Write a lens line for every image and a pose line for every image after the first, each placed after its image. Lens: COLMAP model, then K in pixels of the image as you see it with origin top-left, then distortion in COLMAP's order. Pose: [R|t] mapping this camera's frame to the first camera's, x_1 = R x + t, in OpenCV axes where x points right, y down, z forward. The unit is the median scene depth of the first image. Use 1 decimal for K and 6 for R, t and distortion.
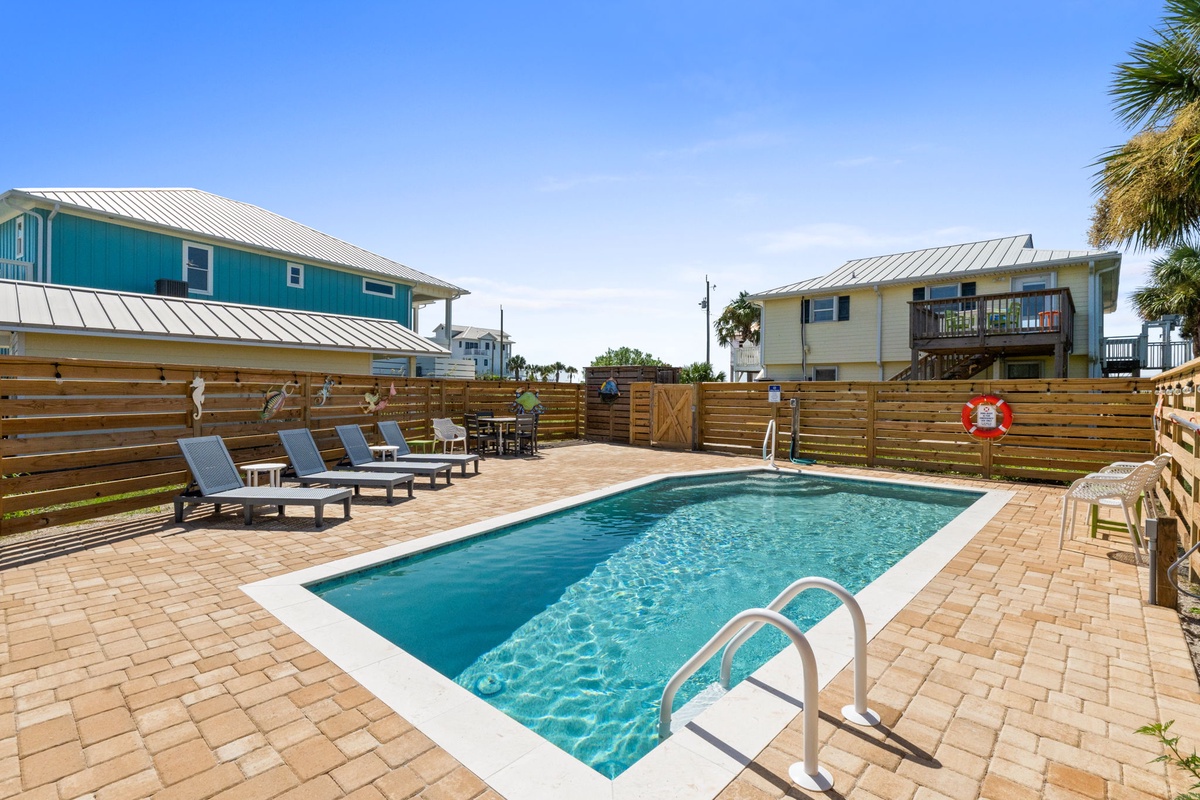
lens RADIAL K [[570.8, 0, 601.0], [0, 570.8, 393.6], [0, 0, 1]] dist [-0.003278, -0.000688]
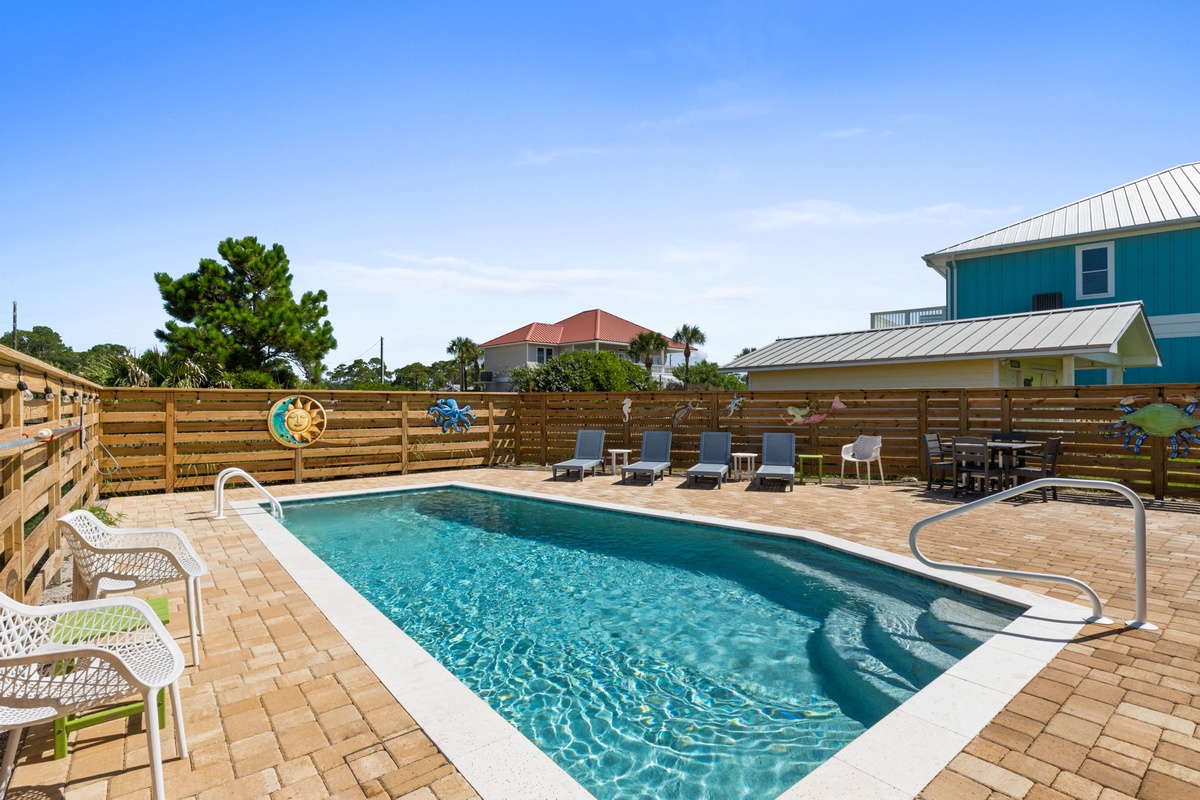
lens RADIAL K [[570.8, 0, 599.1], [0, 570.8, 407.2], [0, 0, 1]] dist [-0.003278, -0.000688]
pose [[-0.167957, -0.002264, -0.985792, 0.474910], [-0.000713, 0.999997, -0.002176, 0.001561], [0.985794, 0.000338, -0.167958, 0.538078]]
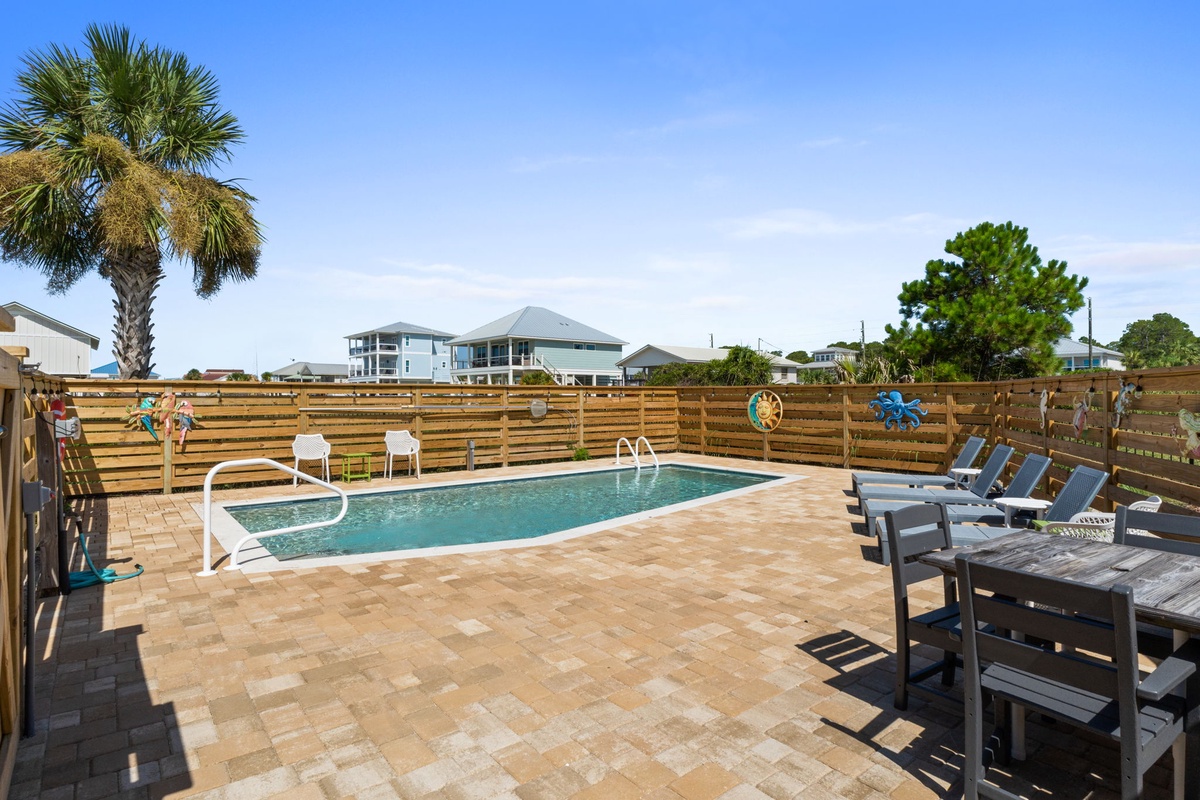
lens RADIAL K [[619.1, 0, 604.2], [0, 619.1, 394.0], [0, 0, 1]] dist [0.000771, 0.000183]
pose [[-0.983475, -0.006656, 0.180924, -0.048913], [-0.006765, 0.999977, 0.000014, -0.005782], [-0.180920, -0.001210, -0.983497, 0.996789]]
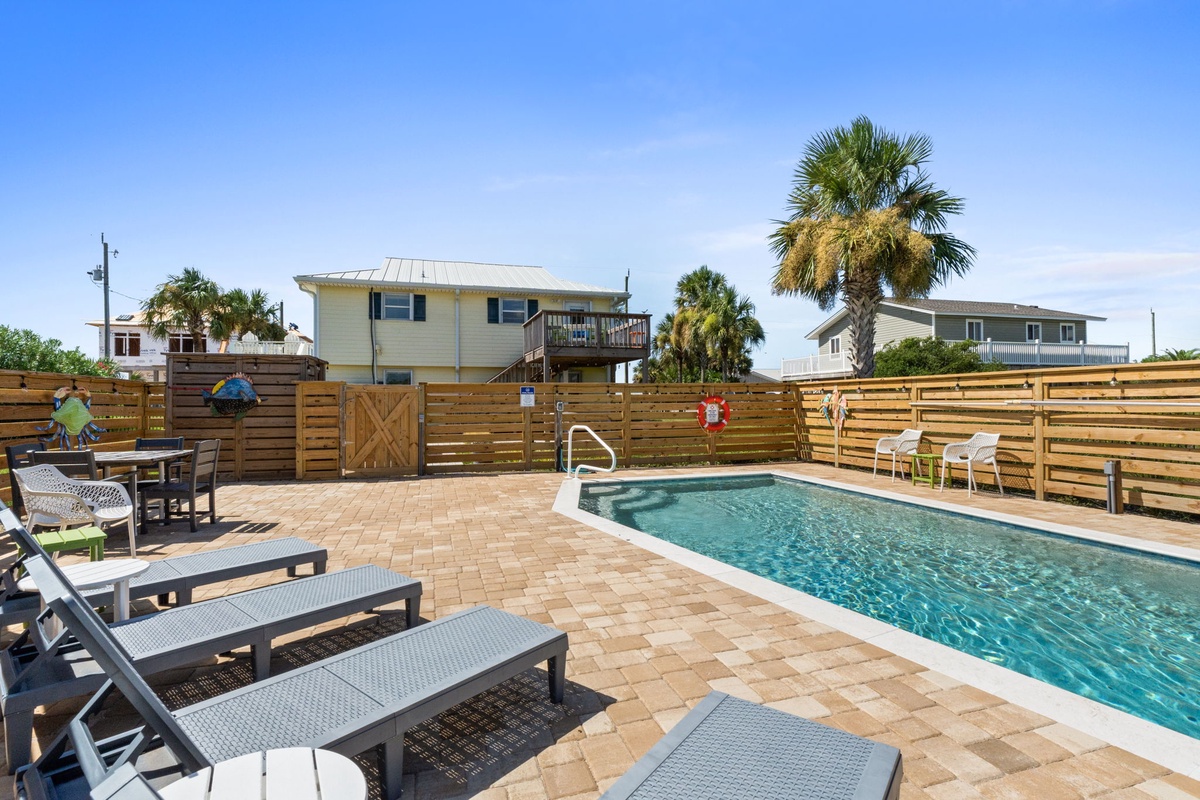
lens RADIAL K [[570.8, 0, 599.9], [0, 570.8, 400.9], [0, 0, 1]] dist [-0.003278, -0.000688]
pose [[0.505992, -0.009945, 0.862481, -0.300140], [0.013095, 0.999907, 0.003847, 0.003479], [-0.862439, 0.009348, 0.506075, 0.362061]]
